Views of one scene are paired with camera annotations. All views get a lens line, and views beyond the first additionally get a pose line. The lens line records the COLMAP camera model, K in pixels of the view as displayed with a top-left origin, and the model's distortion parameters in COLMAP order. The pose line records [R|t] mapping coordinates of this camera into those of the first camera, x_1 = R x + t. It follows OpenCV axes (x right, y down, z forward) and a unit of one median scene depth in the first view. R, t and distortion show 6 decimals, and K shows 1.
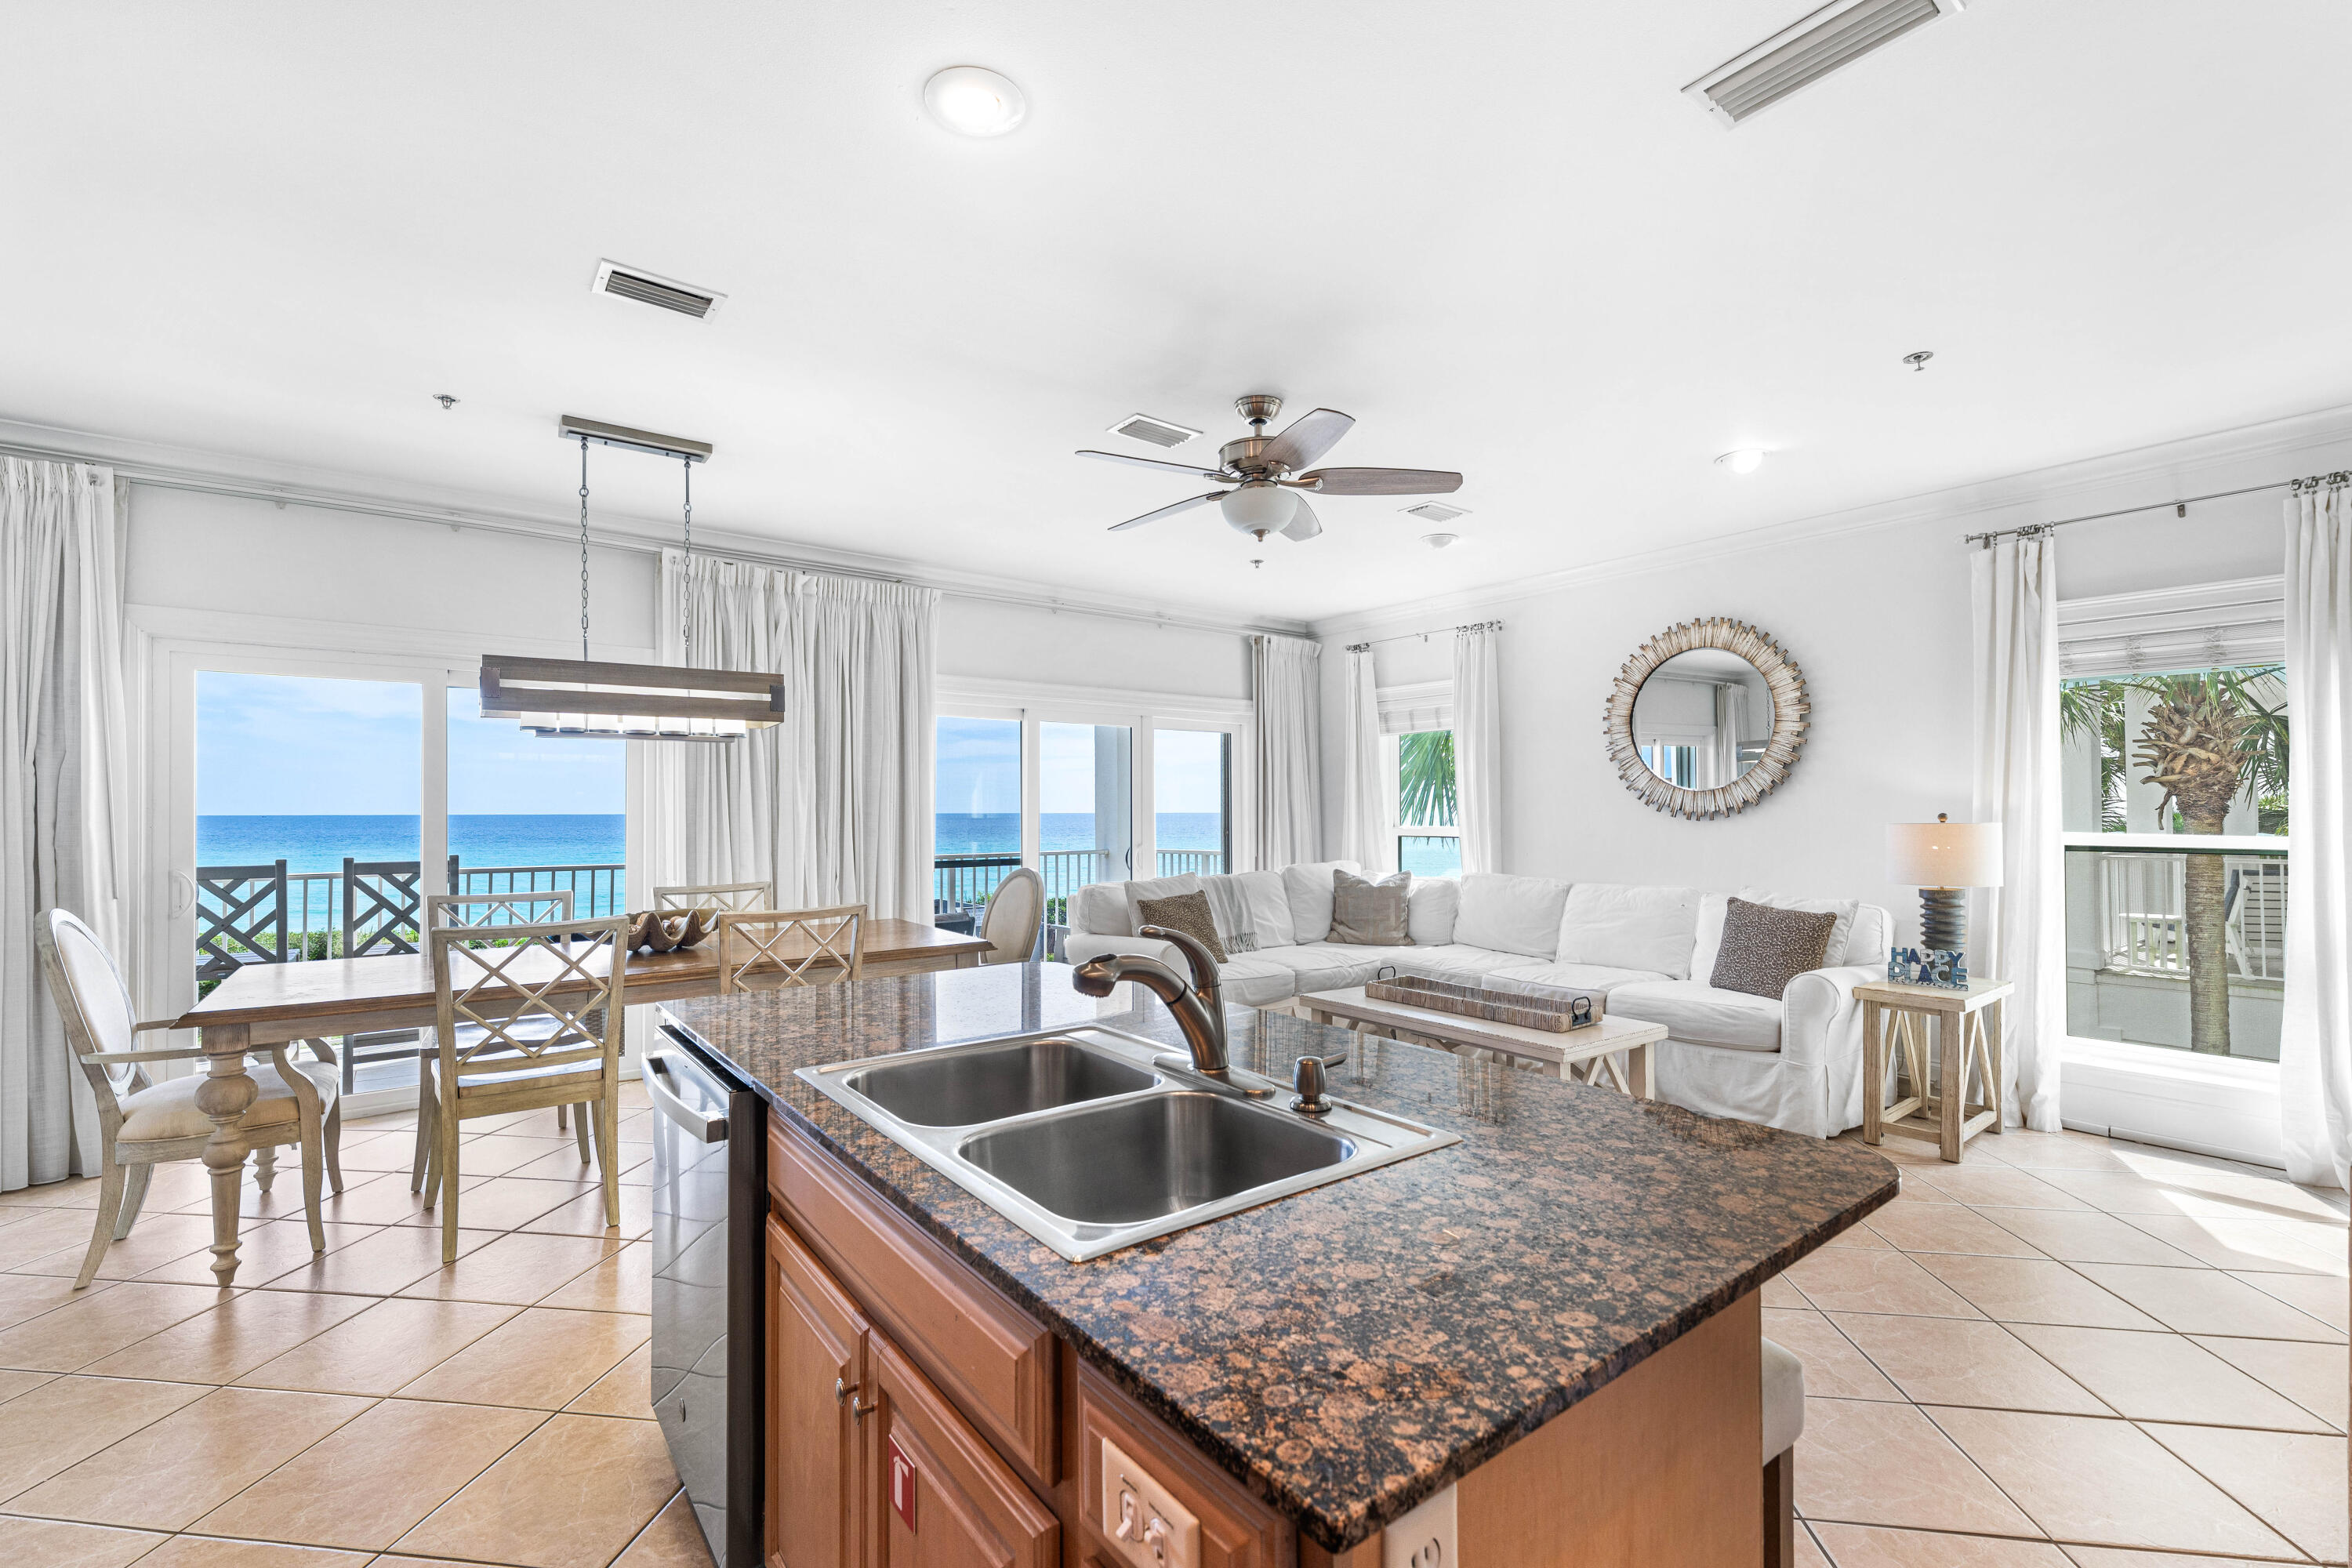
lens RADIAL K [[1050.2, 0, 1160.7], [0, 1050.2, 815.9], [0, 0, 1]] dist [-0.003205, -0.001238]
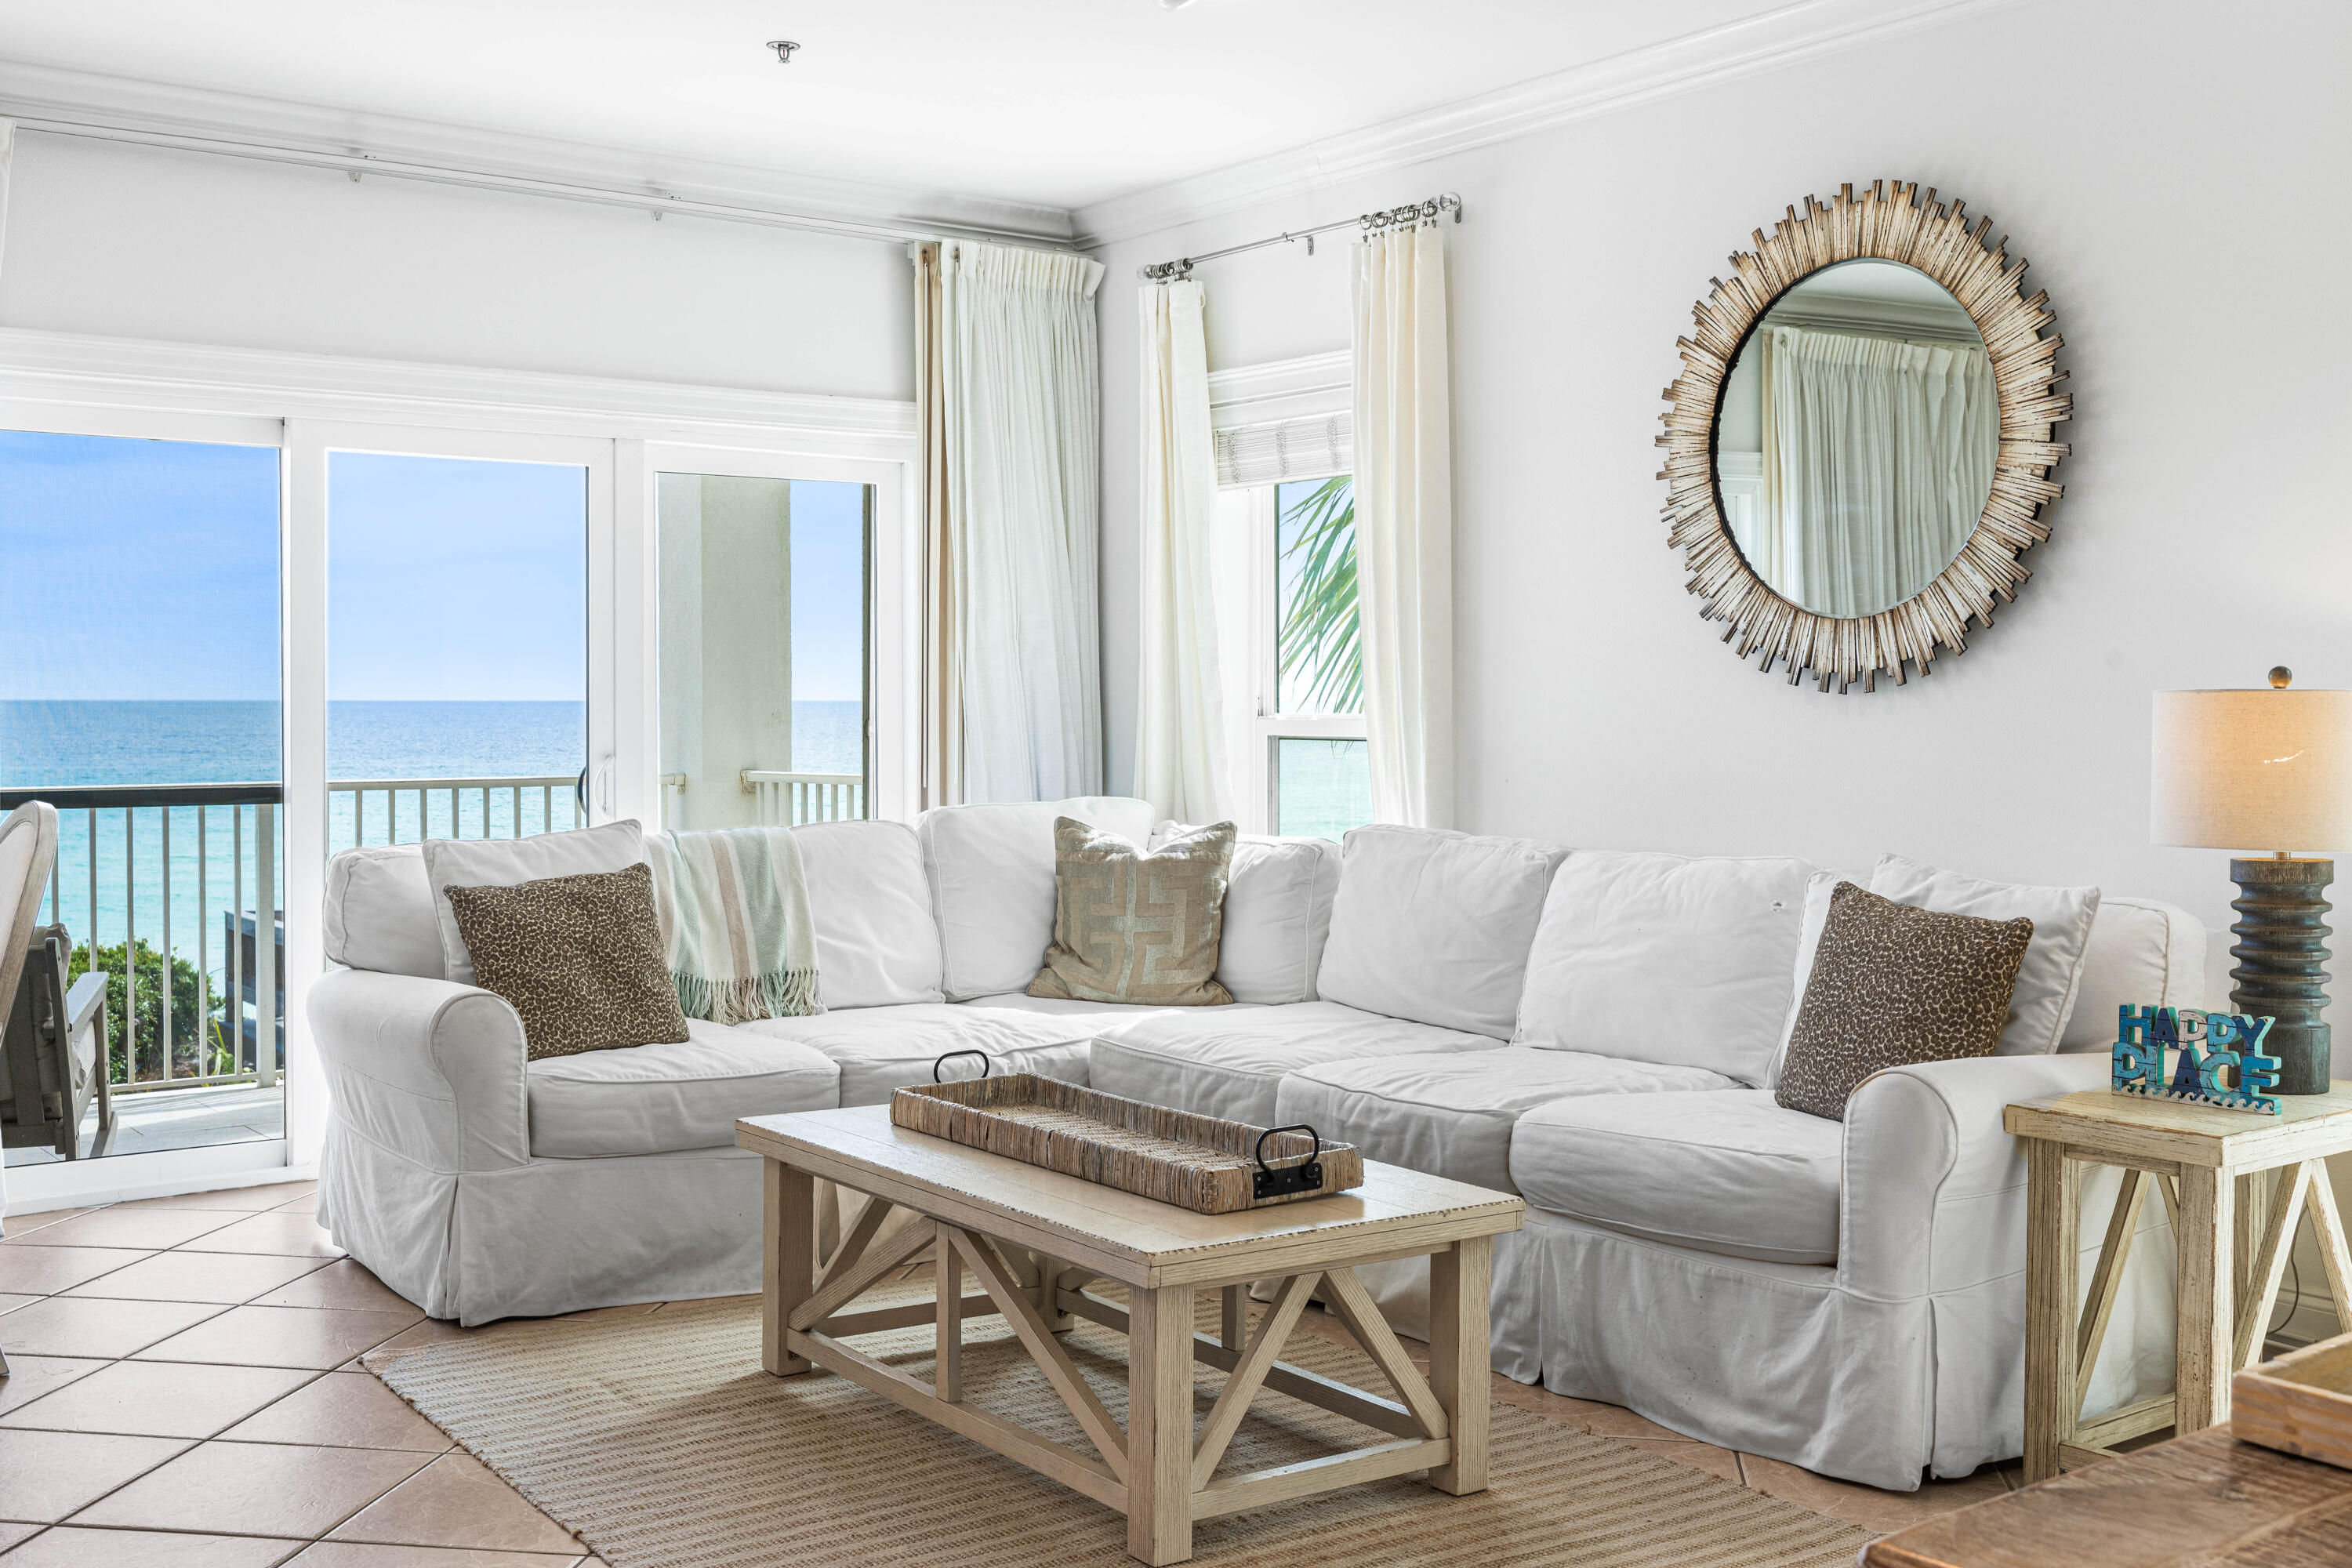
lens RADIAL K [[2514.9, 0, 1176.4], [0, 2514.9, 791.7], [0, 0, 1]] dist [0.013960, 0.000000]
pose [[0.999863, 0.001494, -0.016502, 0.277034], [-0.000939, 0.999437, 0.033548, 0.010112], [0.016542, -0.033528, 0.999301, 0.035401]]
